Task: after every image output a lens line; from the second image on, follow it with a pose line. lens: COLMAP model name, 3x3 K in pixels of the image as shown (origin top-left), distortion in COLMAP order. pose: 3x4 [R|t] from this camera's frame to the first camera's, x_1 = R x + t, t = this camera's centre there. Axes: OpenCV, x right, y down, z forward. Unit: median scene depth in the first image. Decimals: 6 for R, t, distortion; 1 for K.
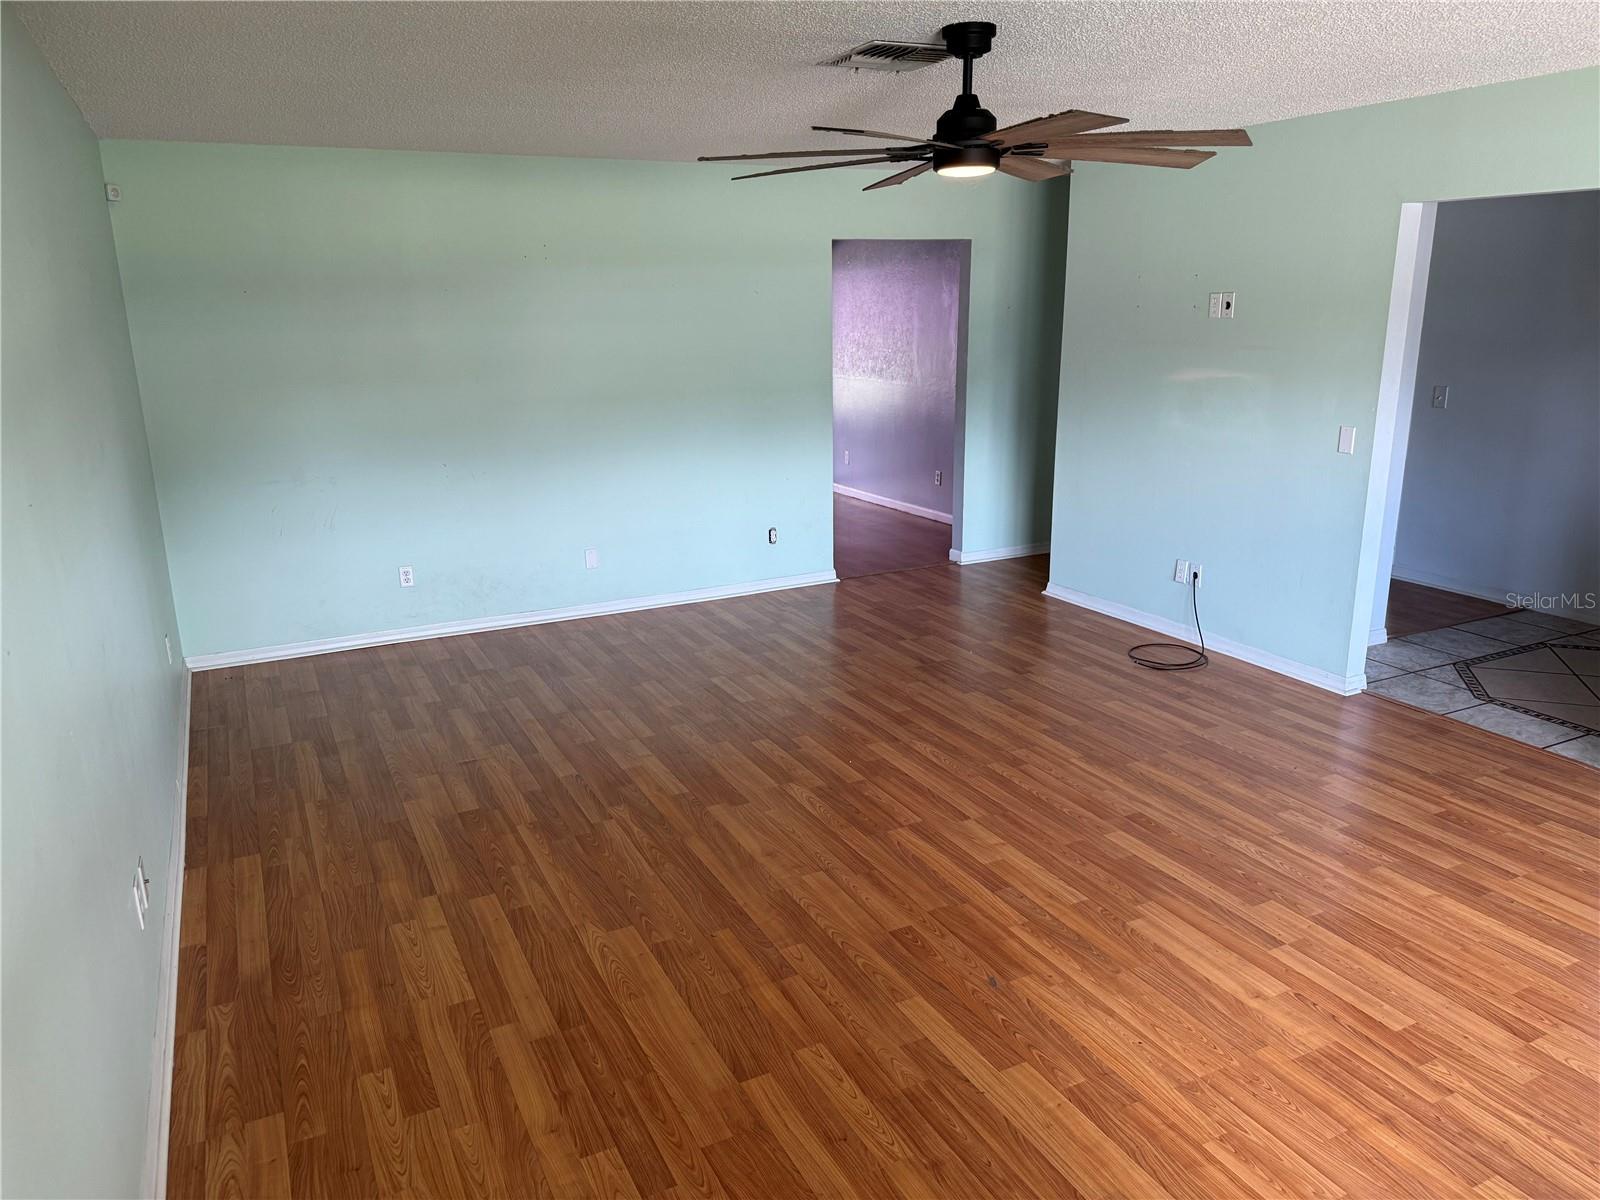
lens RADIAL K [[1130.9, 0, 805.3], [0, 1130.9, 596.6], [0, 0, 1]] dist [0.060942, -0.076007]
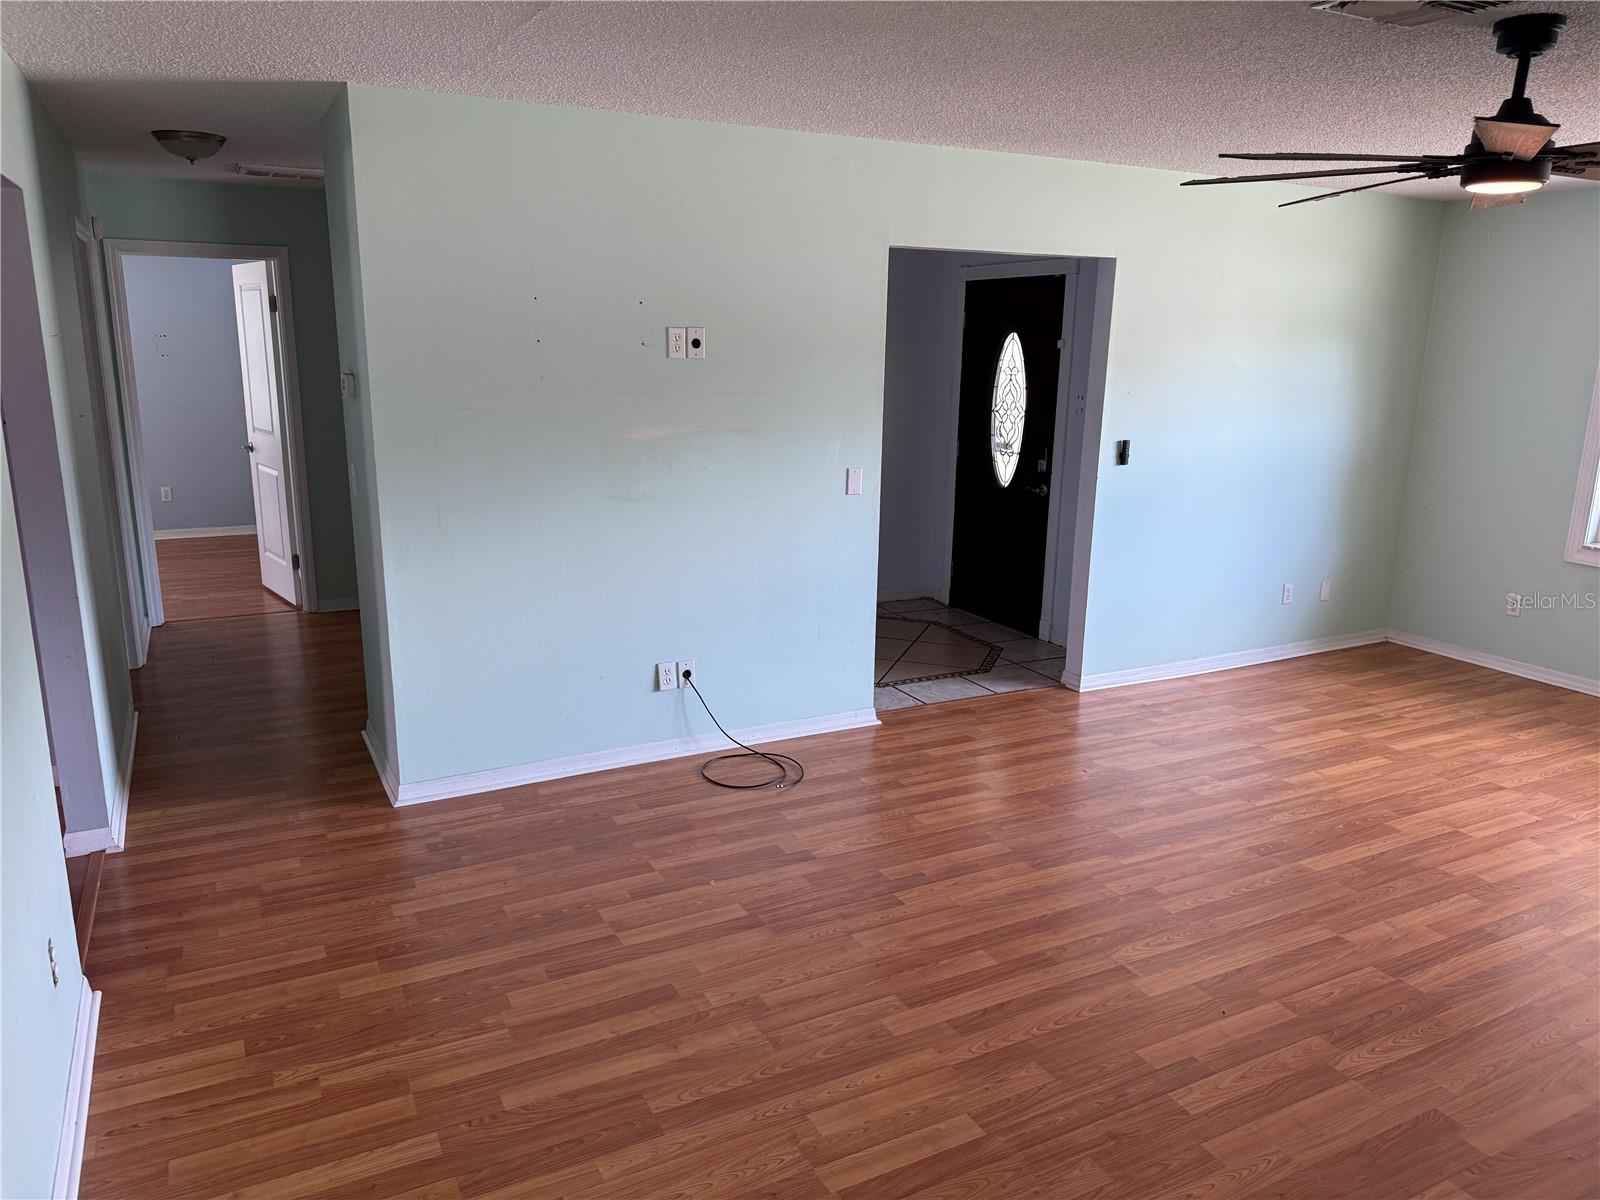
lens RADIAL K [[1130.9, 0, 796.3], [0, 1130.9, 601.8], [0, 0, 1]] dist [0.060942, -0.076007]
pose [[-0.014069, -0.217631, 0.975930, -0.642380], [0.238838, 0.947042, 0.214632, -0.329411], [-0.970957, 0.236109, 0.038655, 1.318931]]
